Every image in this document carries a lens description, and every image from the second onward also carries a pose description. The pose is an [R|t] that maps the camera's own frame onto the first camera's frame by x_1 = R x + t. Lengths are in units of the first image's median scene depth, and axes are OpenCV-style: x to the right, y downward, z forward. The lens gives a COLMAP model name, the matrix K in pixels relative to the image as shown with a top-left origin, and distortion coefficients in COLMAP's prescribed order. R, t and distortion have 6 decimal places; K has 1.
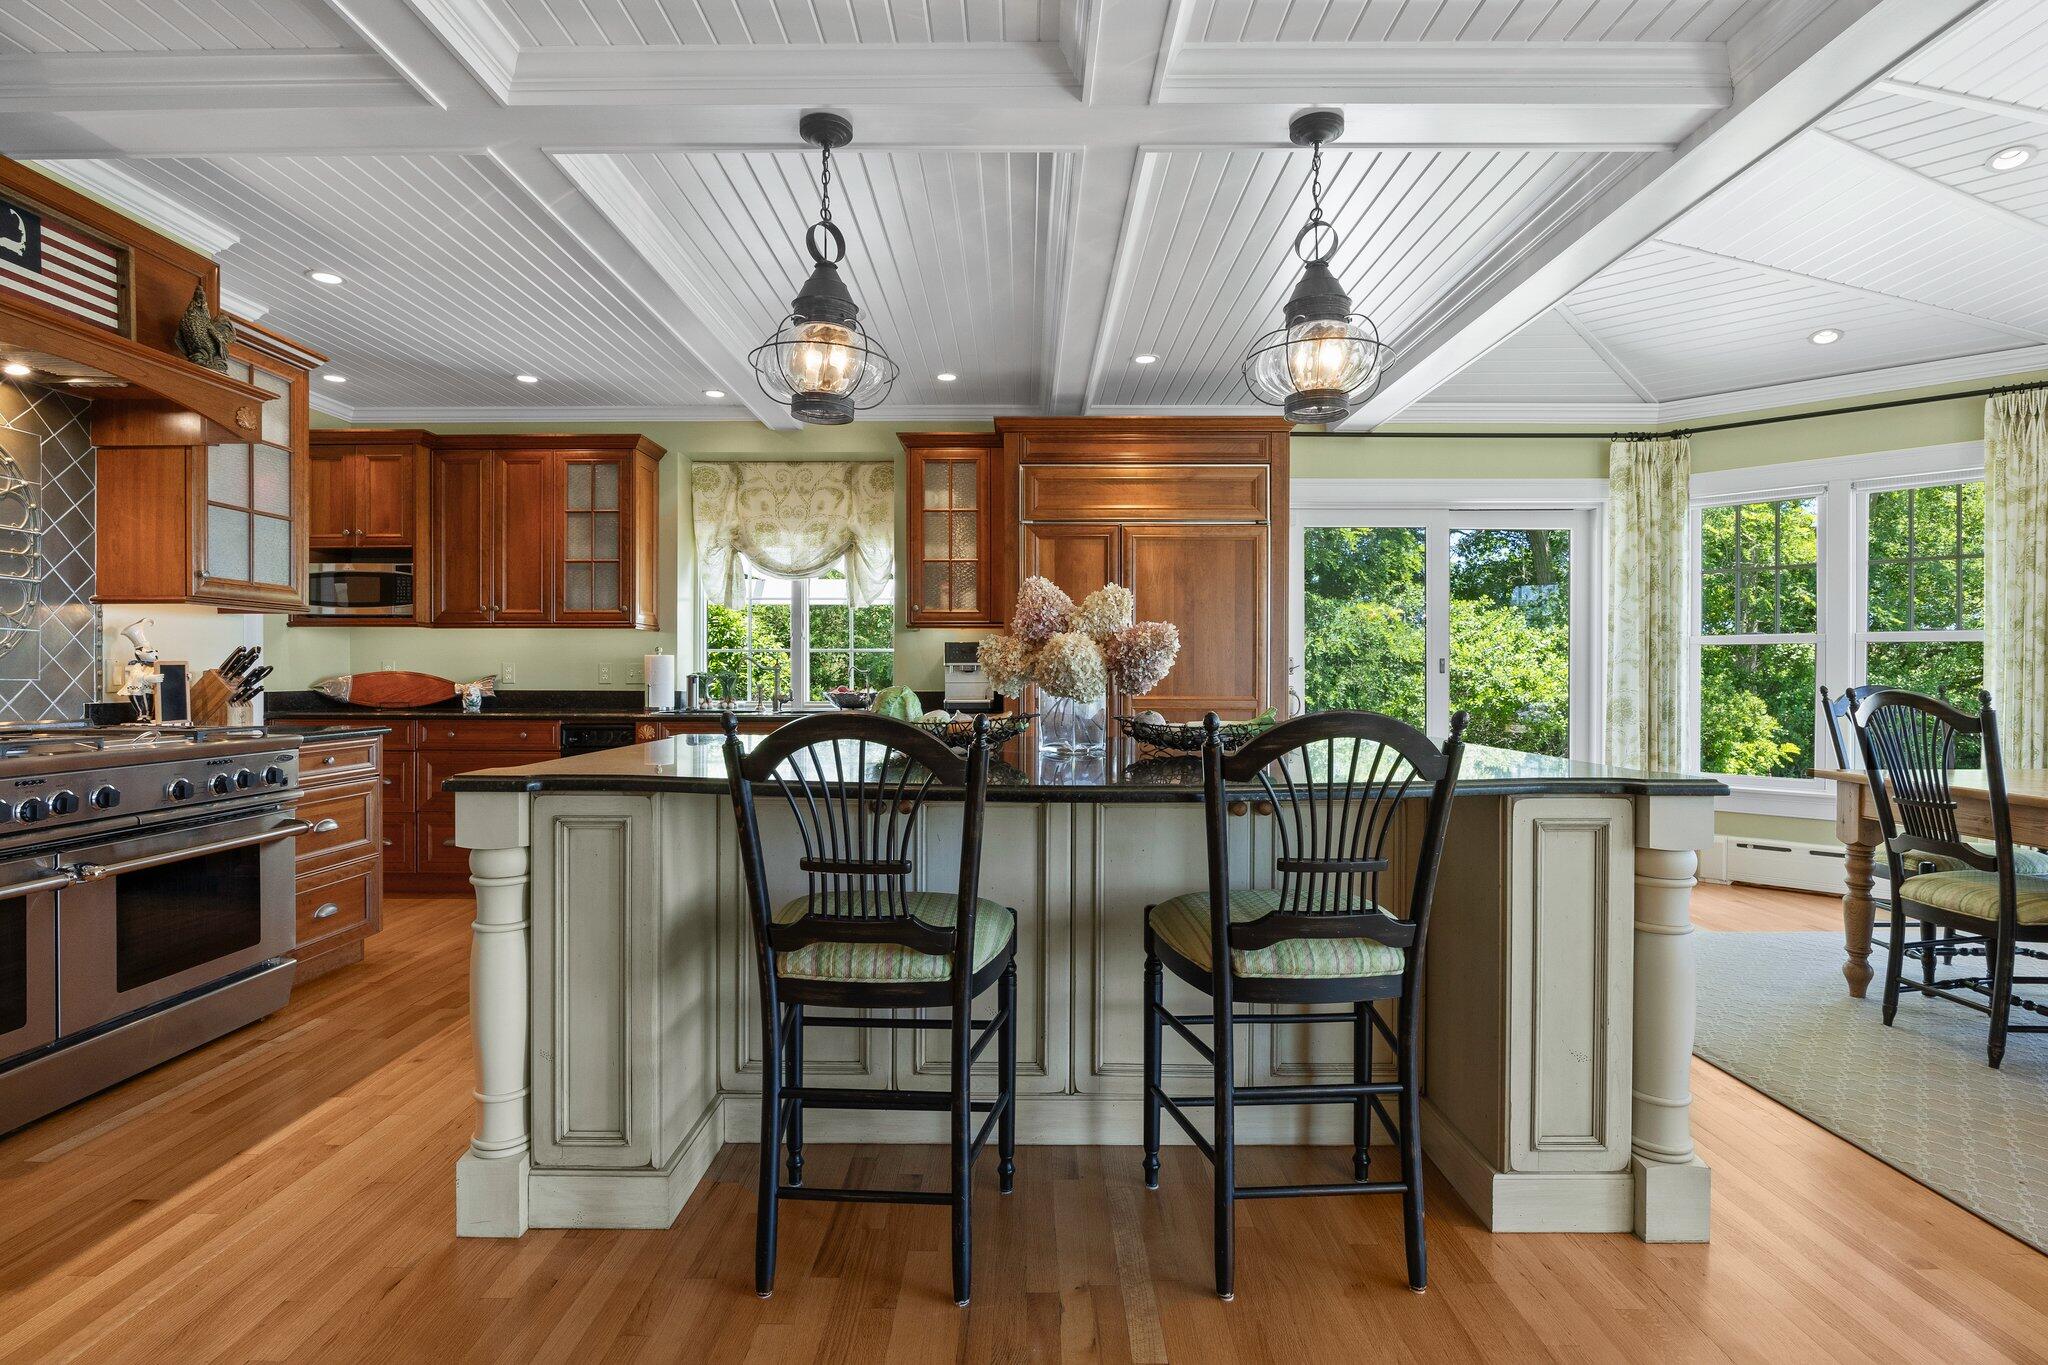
lens RADIAL K [[1011.1, 0, 1024.0], [0, 1011.1, 682.5], [0, 0, 1]] dist [-0.003280, -0.001004]
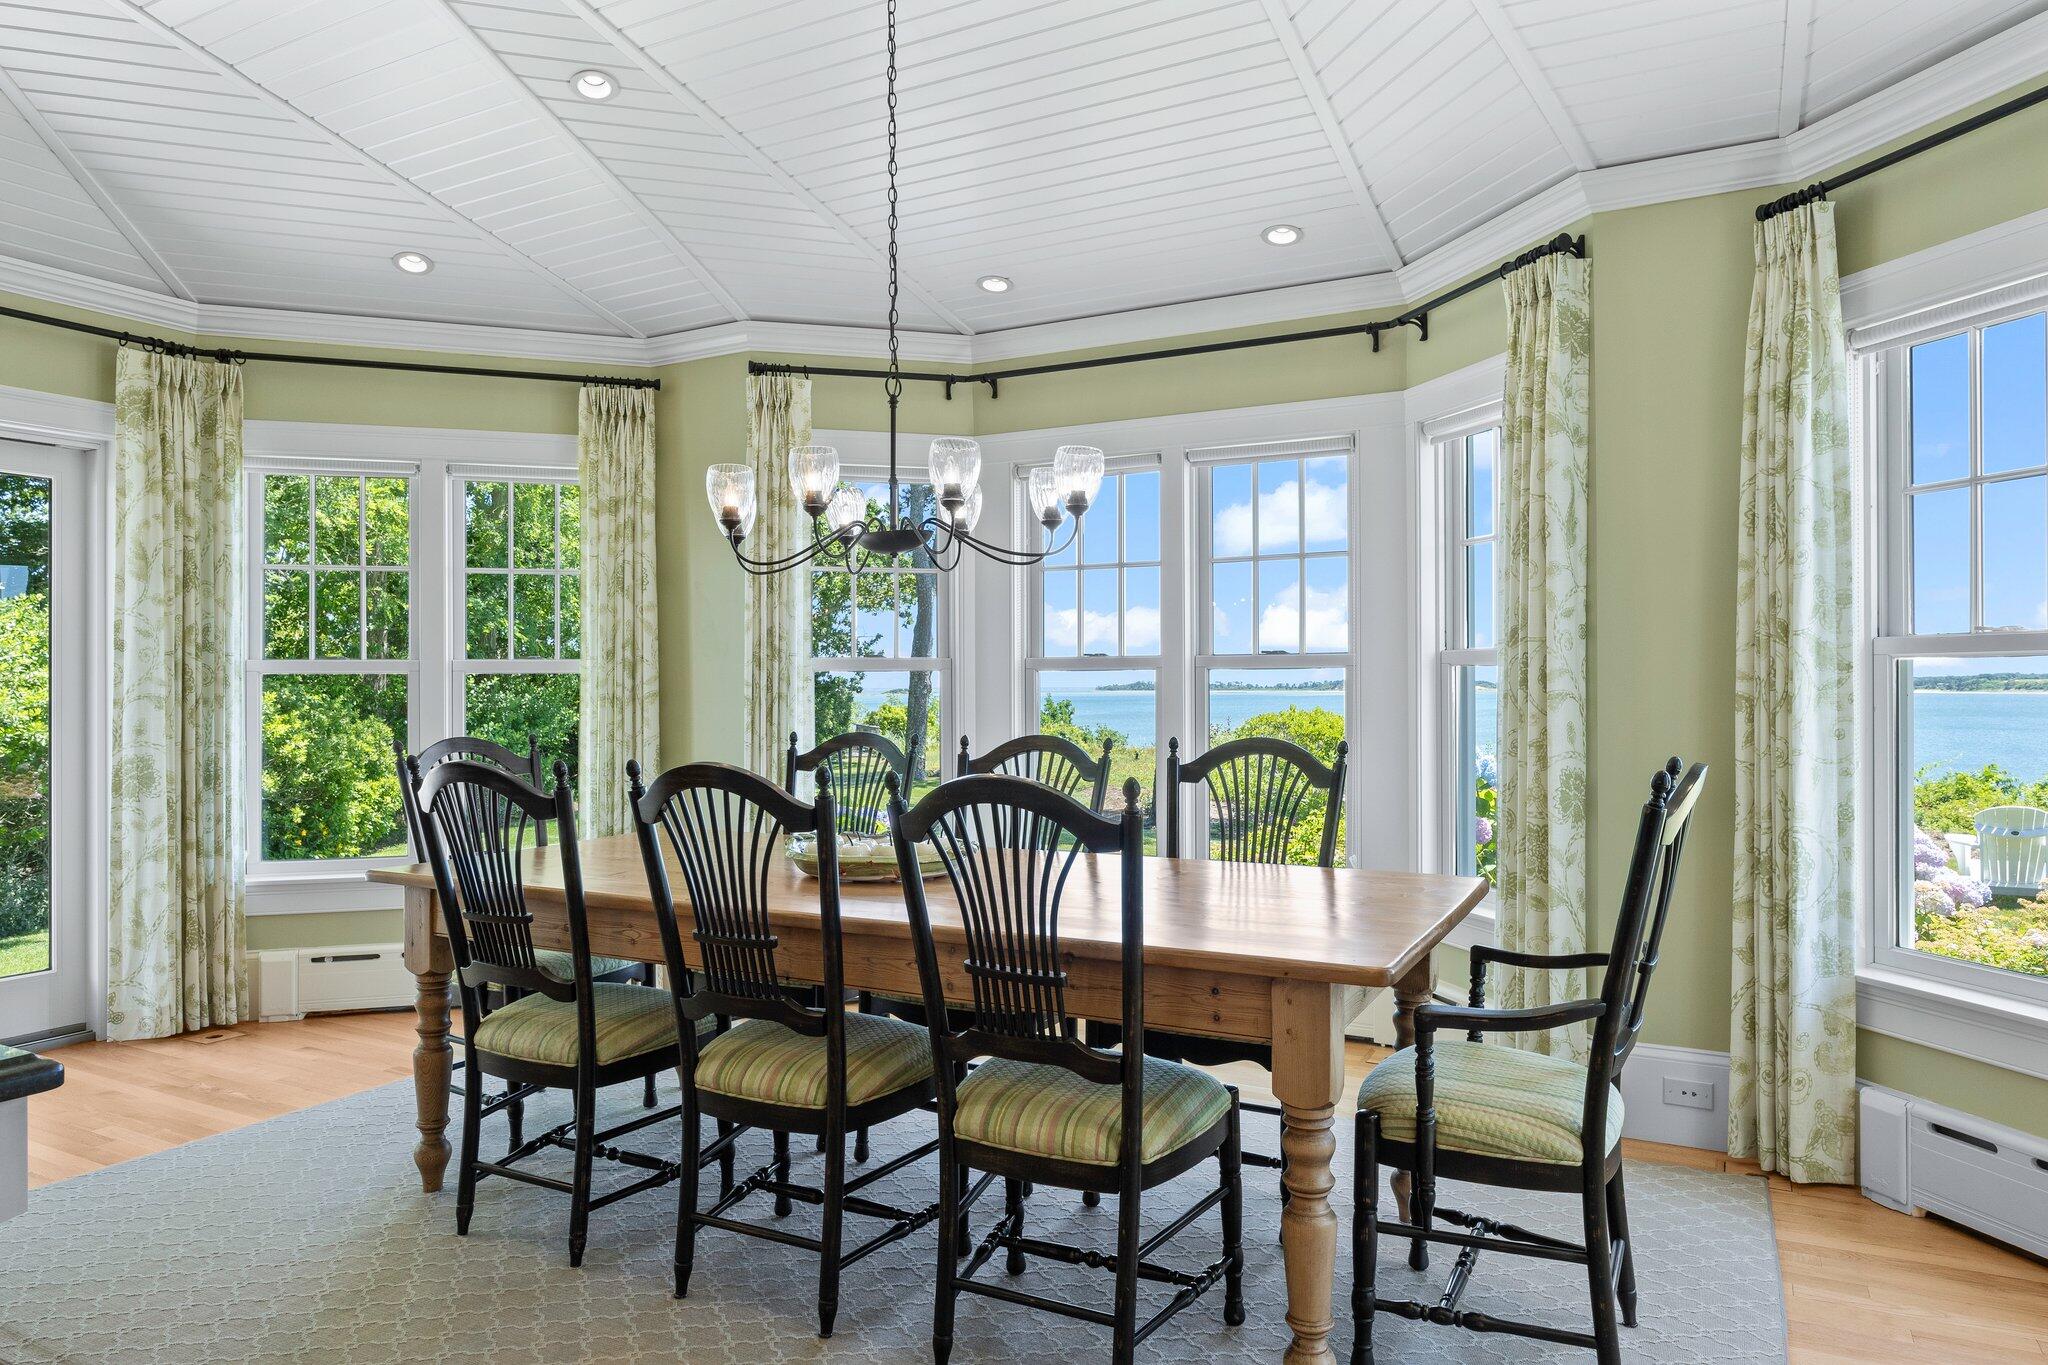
lens RADIAL K [[1378.8, 0, 1024.0], [0, 1378.8, 682.5], [0, 0, 1]] dist [-0.020332, 0.003106]
pose [[0.487500, 0.004249, 0.873113, 0.125632], [0.009398, 0.999905, -0.010114, -0.018045], [-0.873072, 0.013136, 0.487414, 0.111164]]
